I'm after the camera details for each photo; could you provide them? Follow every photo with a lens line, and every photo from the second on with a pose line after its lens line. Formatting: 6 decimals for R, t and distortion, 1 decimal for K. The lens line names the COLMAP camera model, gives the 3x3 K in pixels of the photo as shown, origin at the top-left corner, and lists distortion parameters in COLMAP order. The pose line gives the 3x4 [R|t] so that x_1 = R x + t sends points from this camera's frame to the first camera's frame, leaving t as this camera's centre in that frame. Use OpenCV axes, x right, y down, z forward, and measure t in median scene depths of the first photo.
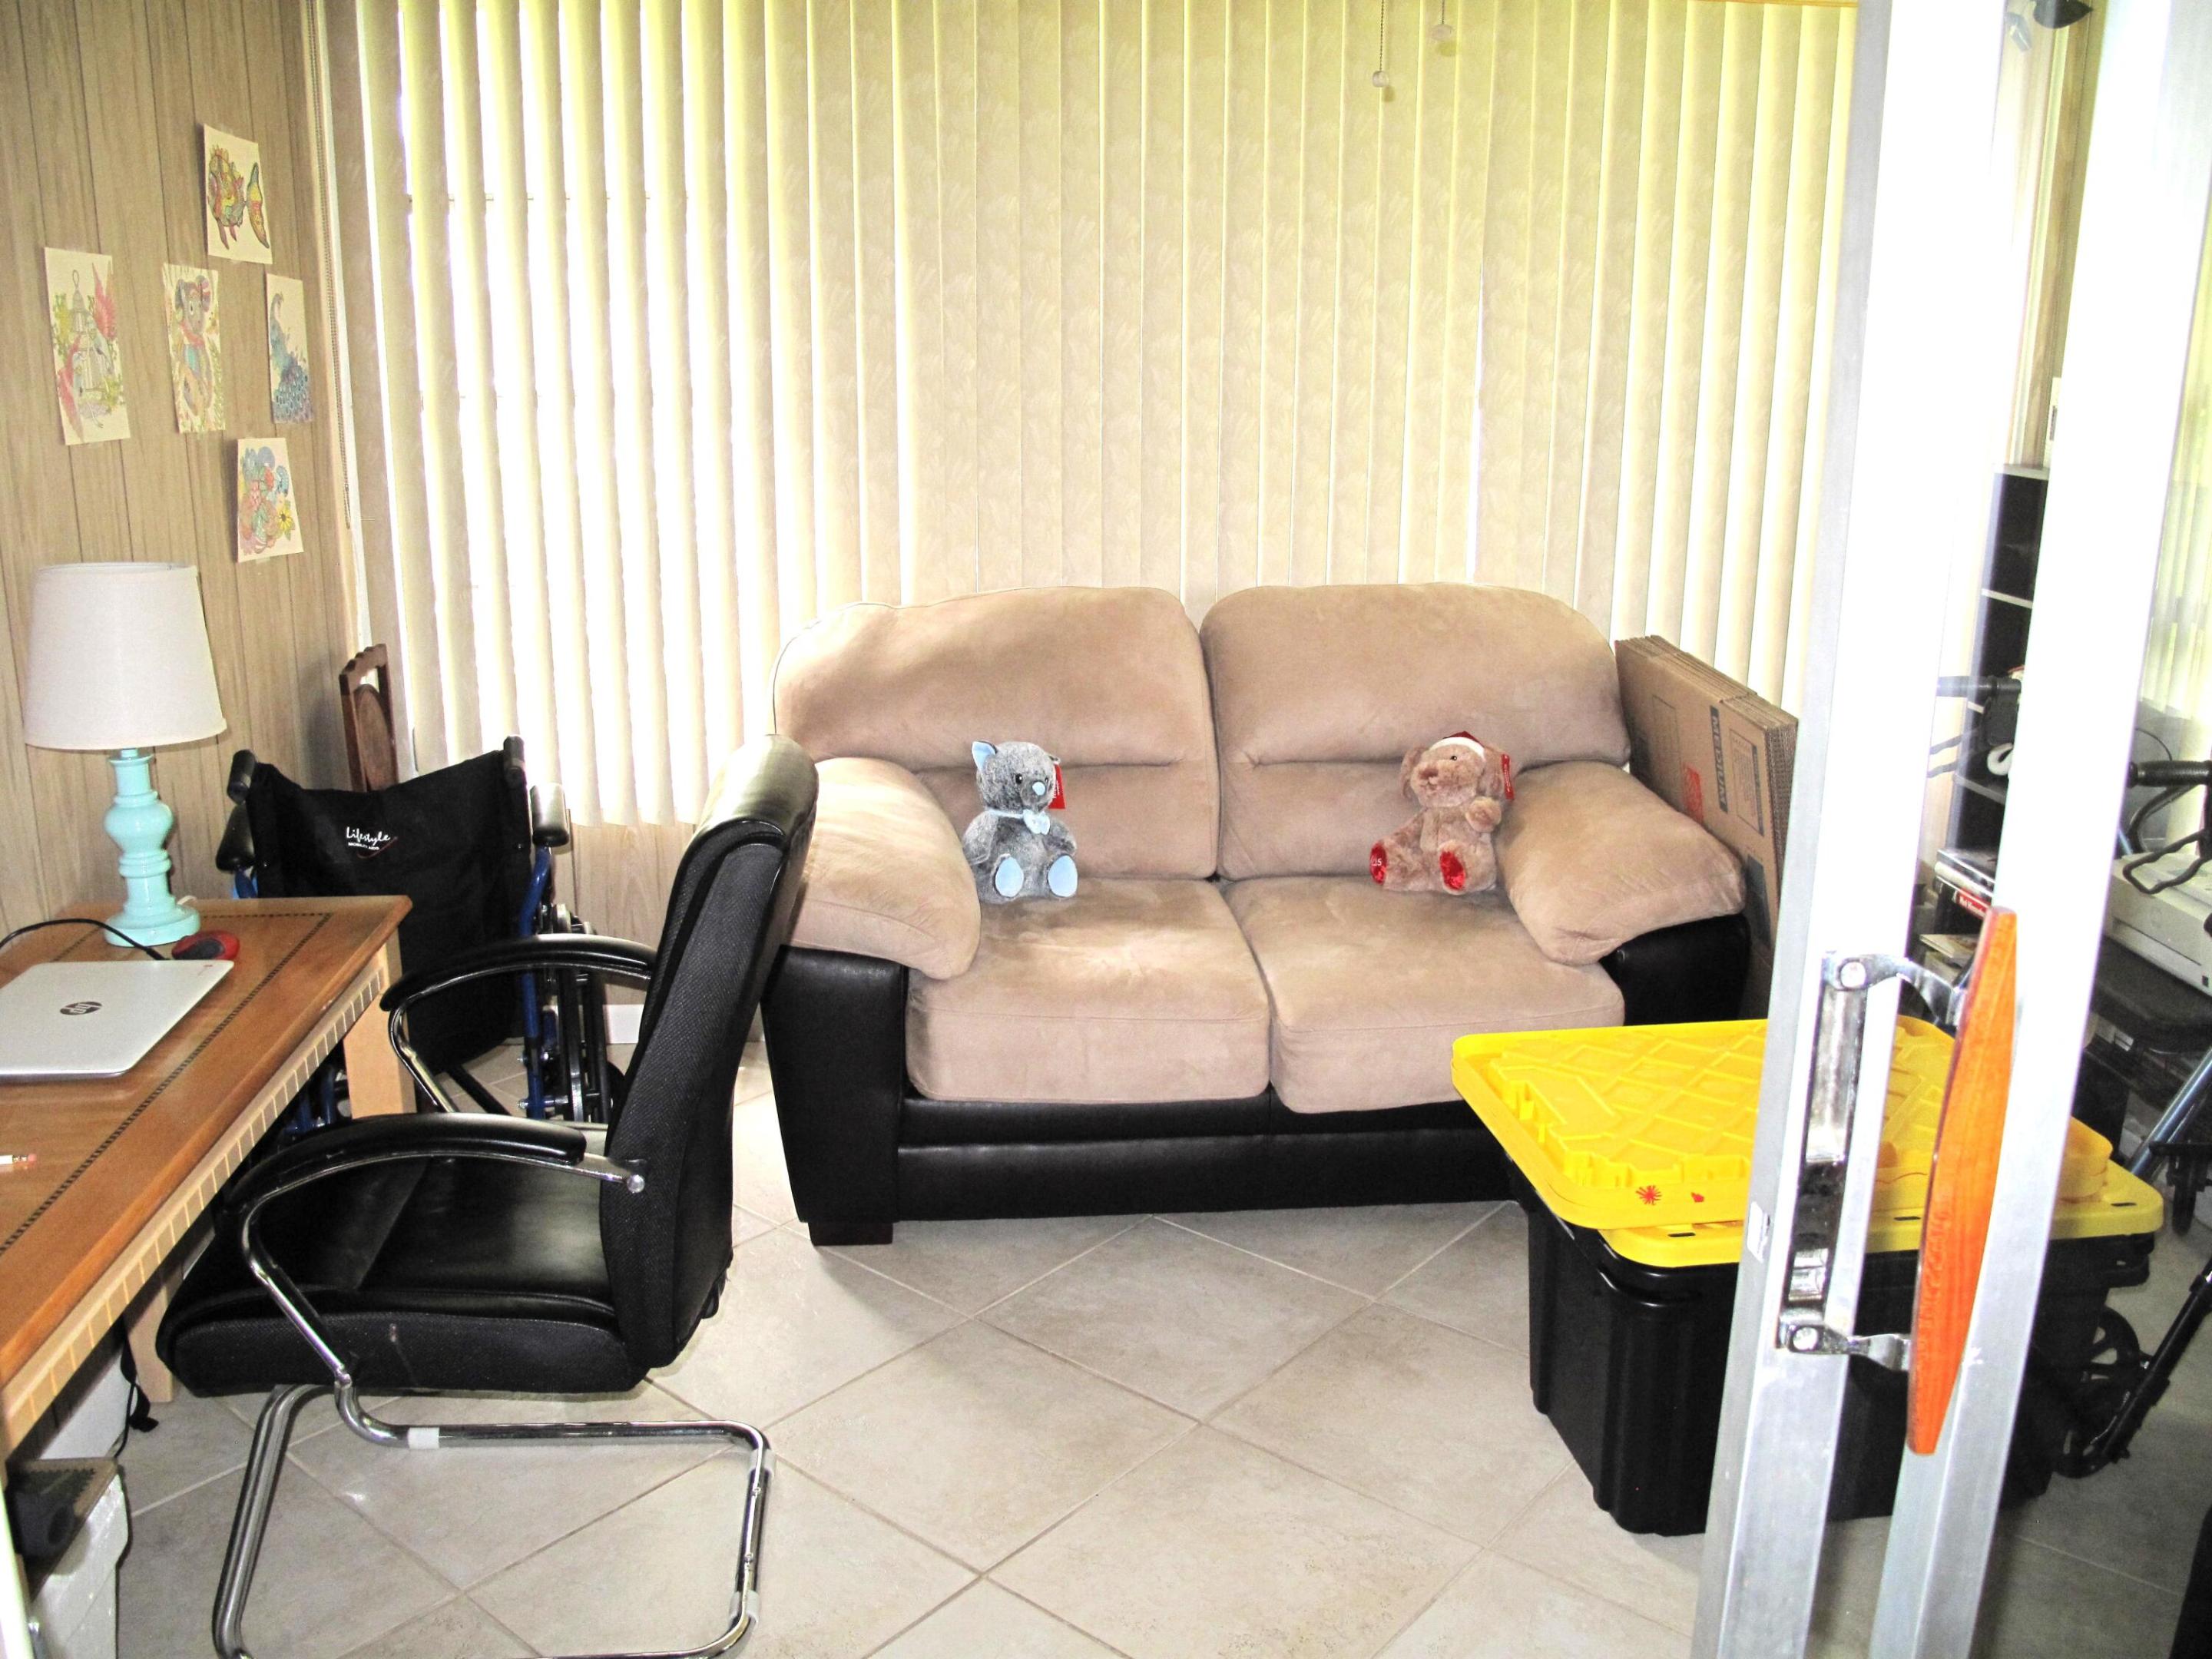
lens RADIAL K [[1837.7, 0, 1106.6], [0, 1837.7, 817.8], [0, 0, 1]] dist [-0.147580, 0.108993]
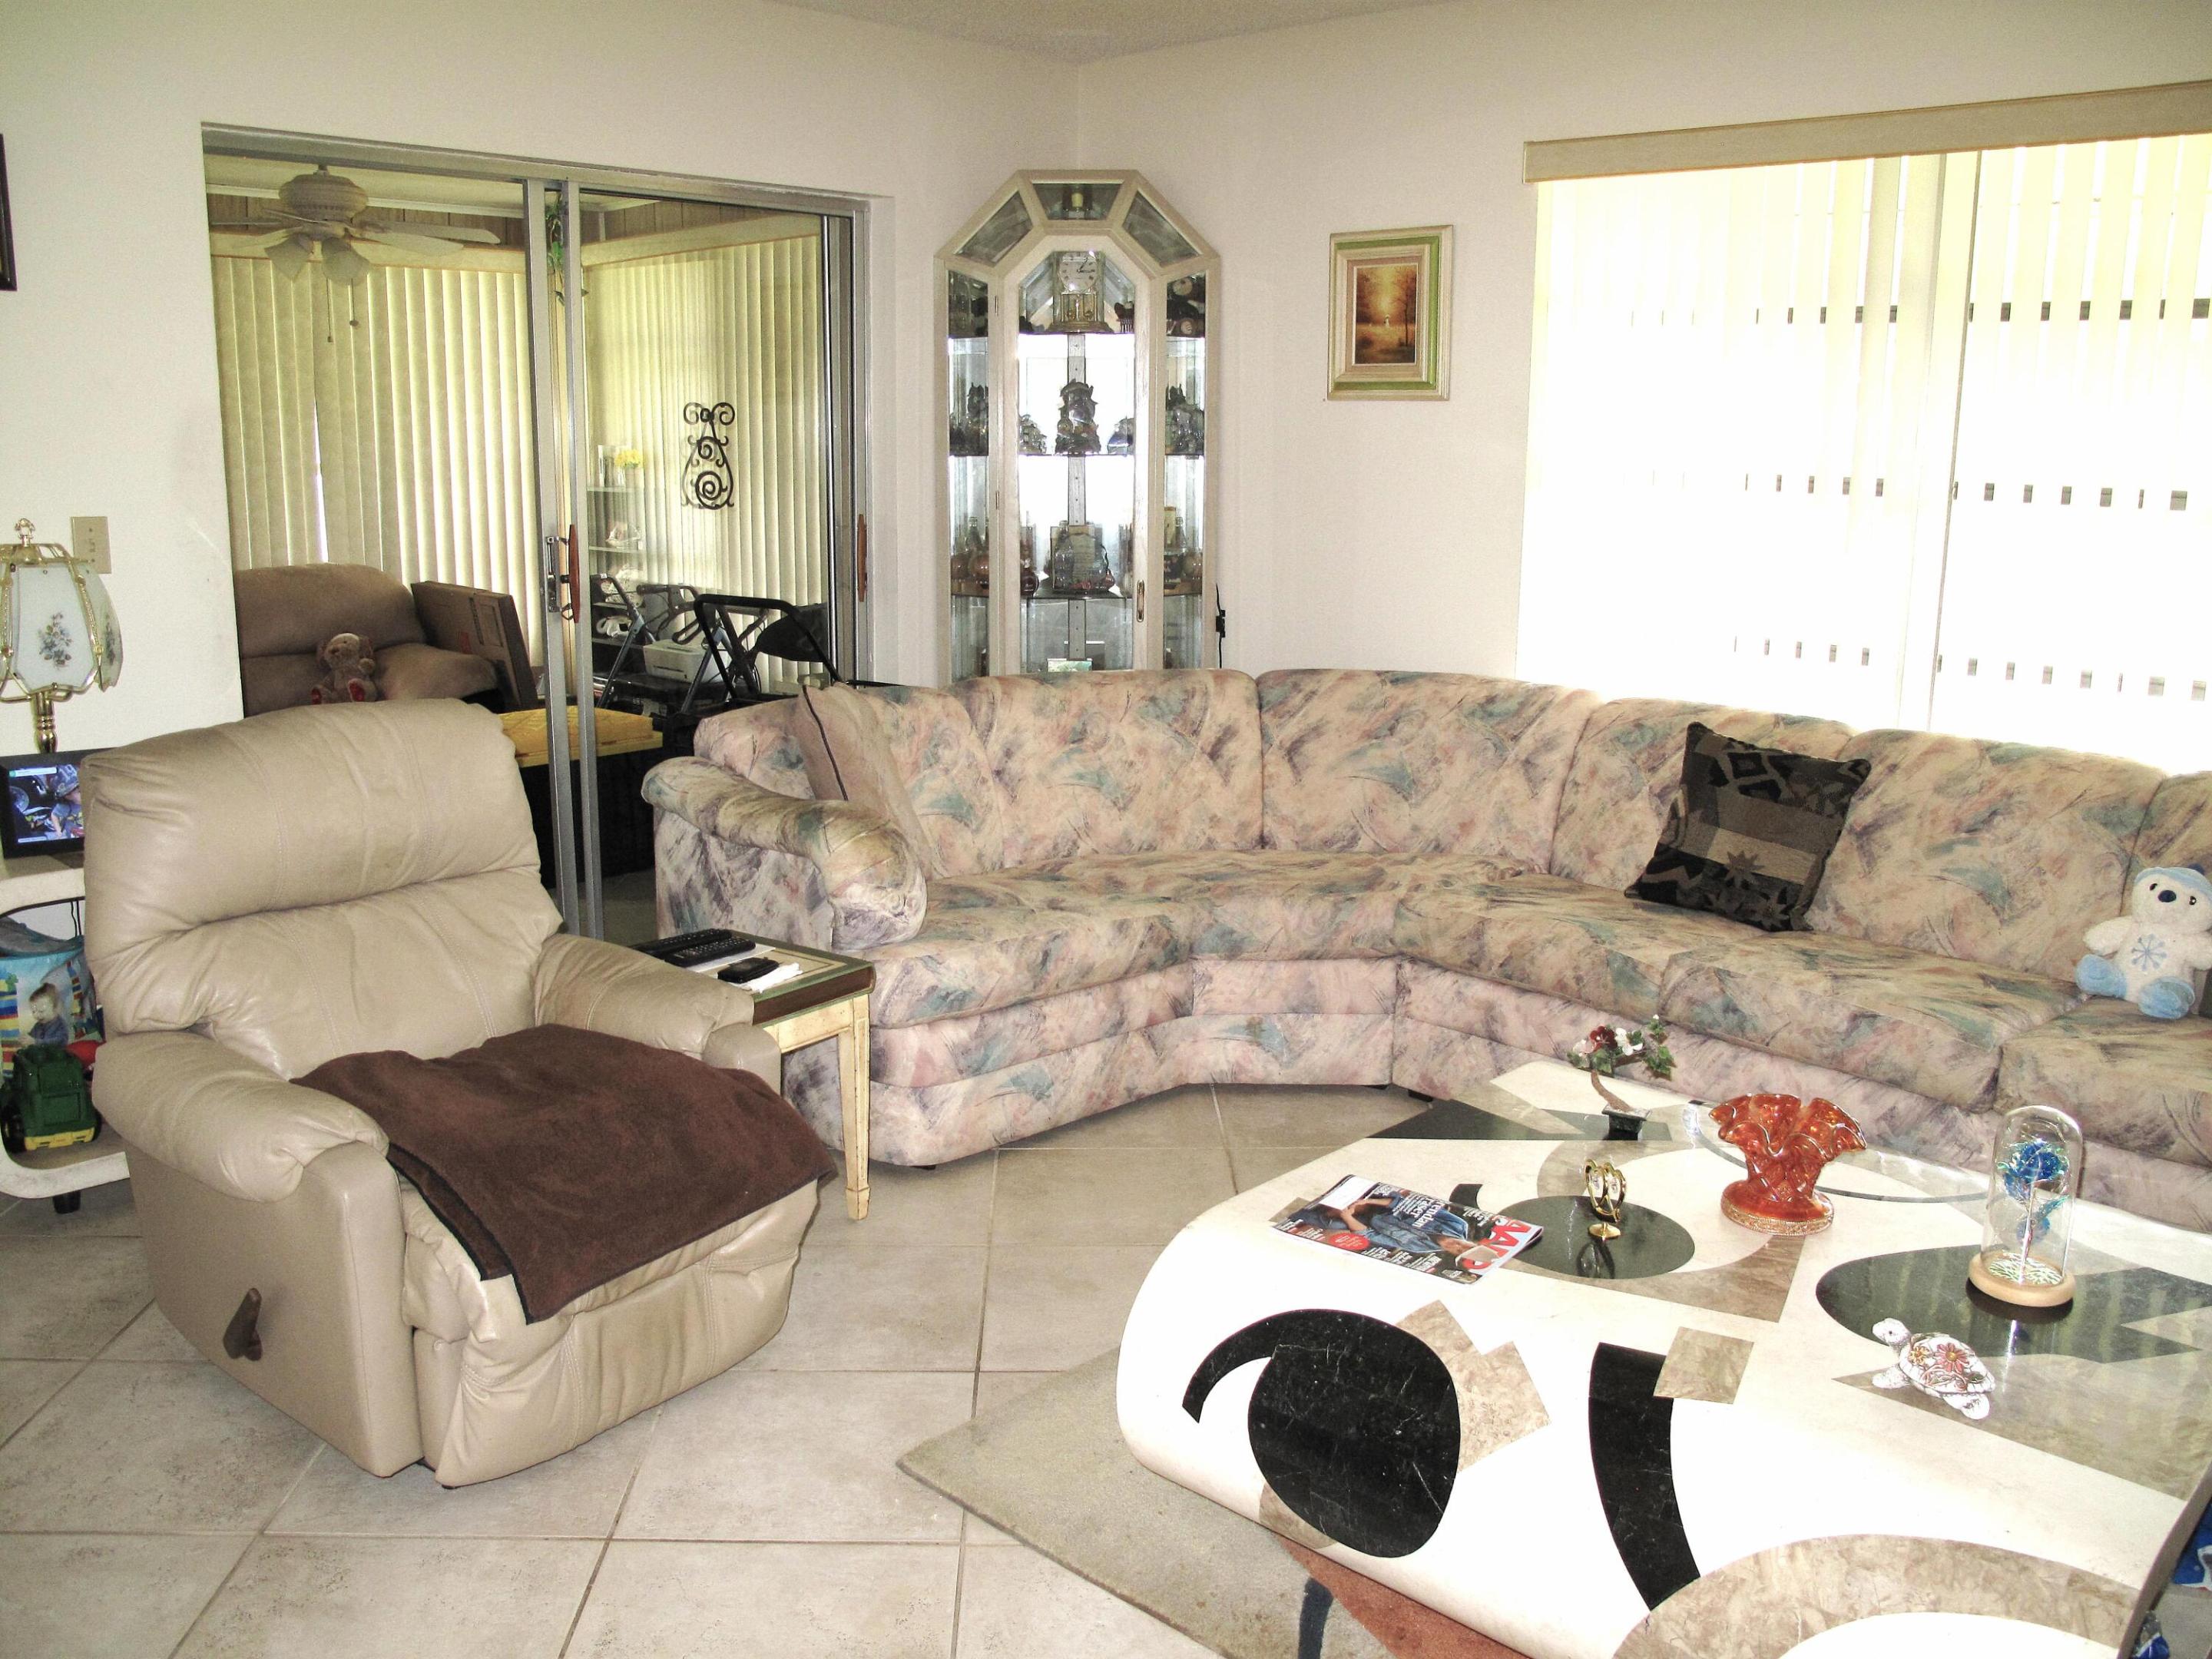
lens RADIAL K [[1837.7, 0, 1106.6], [0, 1837.7, 817.8], [0, 0, 1]] dist [-0.147580, 0.108993]
pose [[0.751832, -0.139080, 0.644519, -0.483915], [0.167210, 0.985763, 0.017666, 0.264656], [-0.637800, 0.094488, 0.764384, -1.039568]]
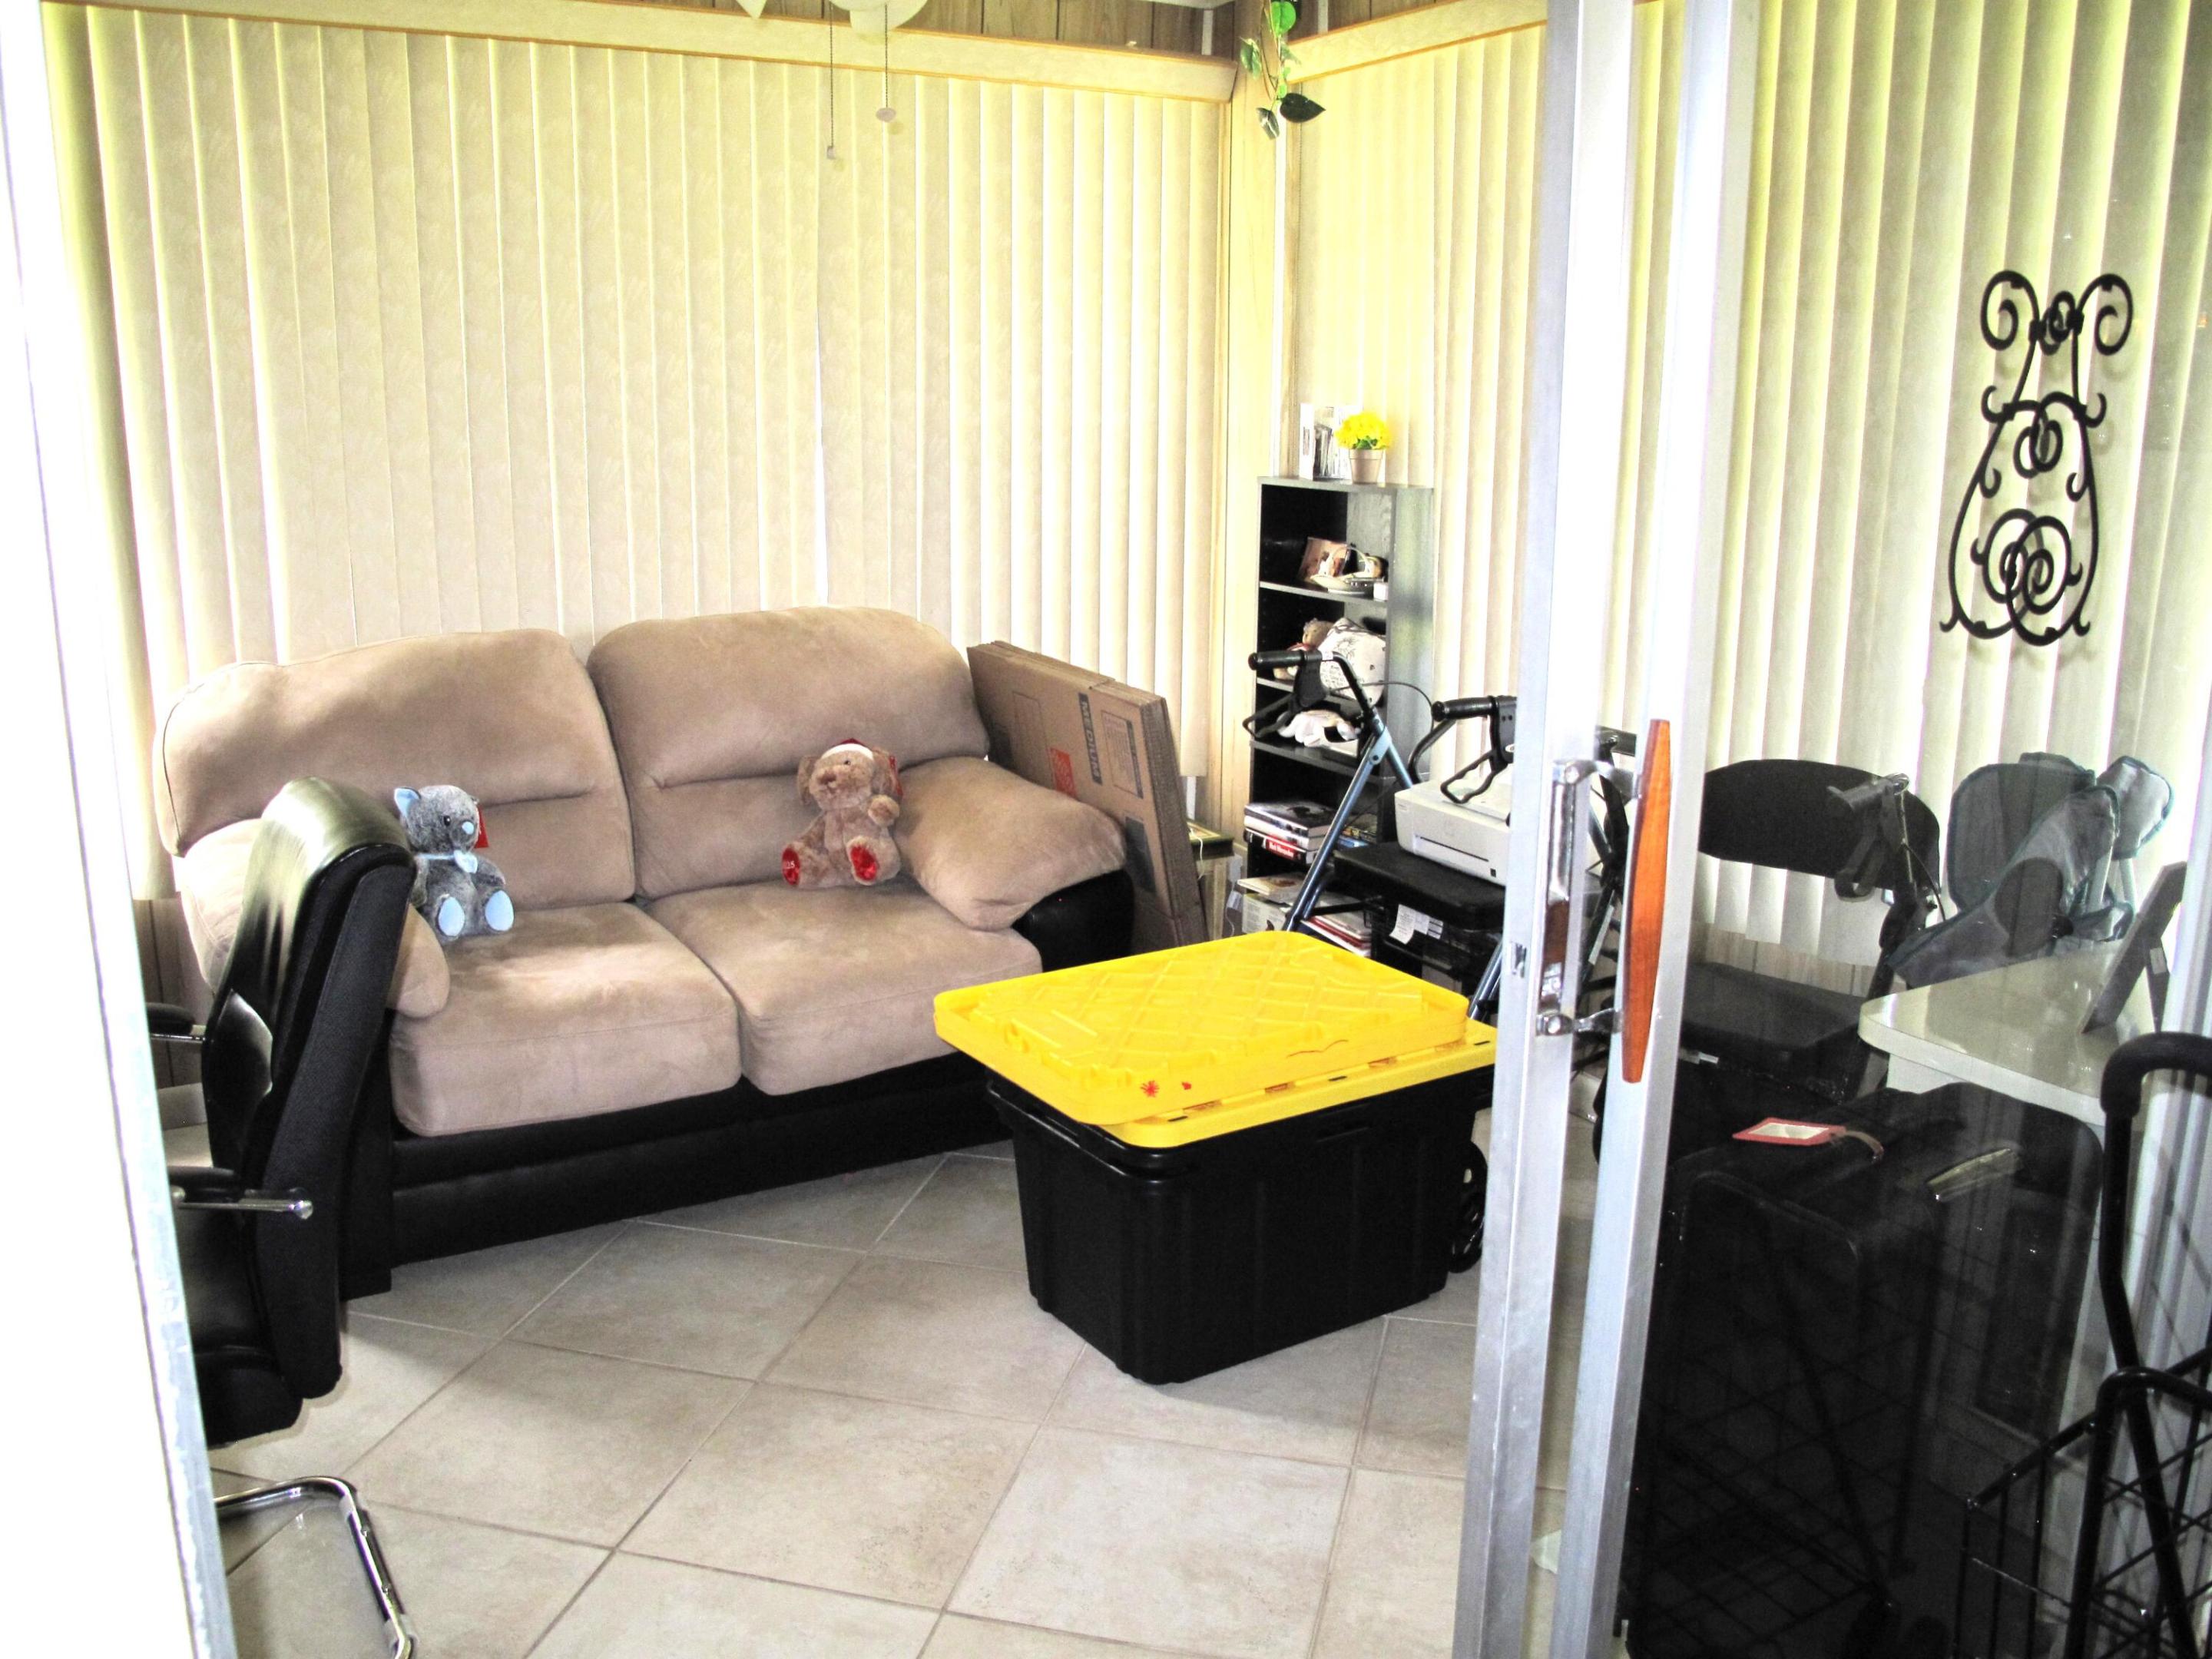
lens RADIAL K [[1837.7, 0, 1106.6], [0, 1837.7, 817.8], [0, 0, 1]] dist [-0.147580, 0.108993]
pose [[0.902927, -0.099937, 0.418013, -0.132198], [0.109763, 0.993958, 0.000538, 0.016505], [-0.415541, 0.045396, 0.908441, -0.060198]]
